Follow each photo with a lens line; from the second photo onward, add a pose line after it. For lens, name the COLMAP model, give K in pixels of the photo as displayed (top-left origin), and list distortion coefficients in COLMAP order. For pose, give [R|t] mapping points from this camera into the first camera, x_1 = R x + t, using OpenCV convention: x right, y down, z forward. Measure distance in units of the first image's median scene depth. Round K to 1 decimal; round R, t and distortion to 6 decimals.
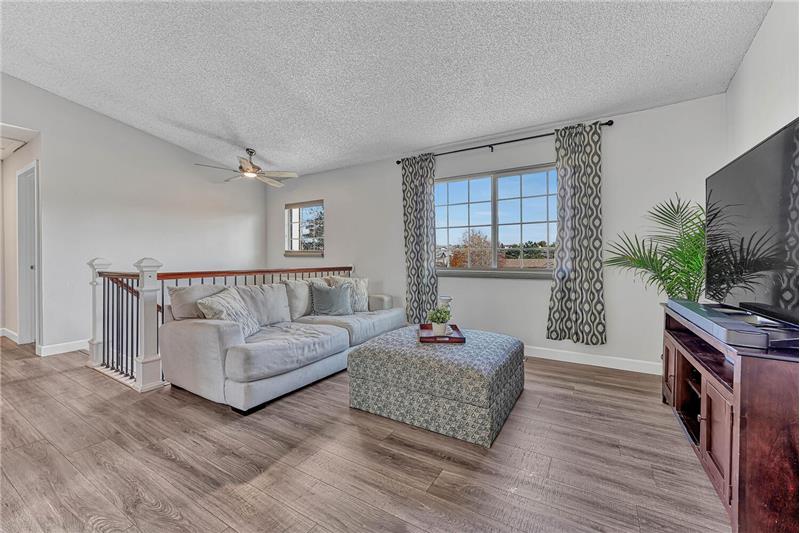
lens RADIAL K [[329.1, 0, 394.0], [0, 329.1, 262.1], [0, 0, 1]] dist [-0.013652, -0.000346]
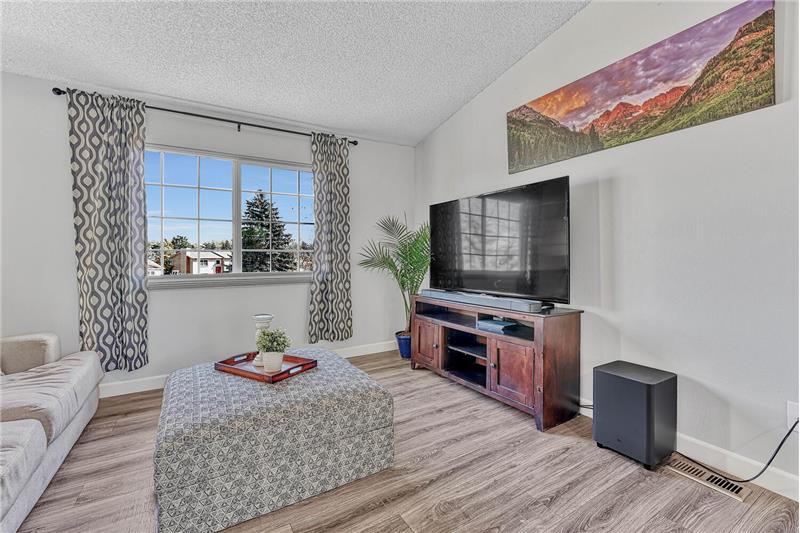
lens RADIAL K [[343.7, 0, 405.4], [0, 343.7, 254.5], [0, 0, 1]] dist [-0.009089, 0.000276]
pose [[0.441190, 0.003552, 0.897407, -0.320247], [0.015351, 0.999816, -0.011504, -0.014713], [-0.897282, 0.018852, 0.441054, 0.291515]]
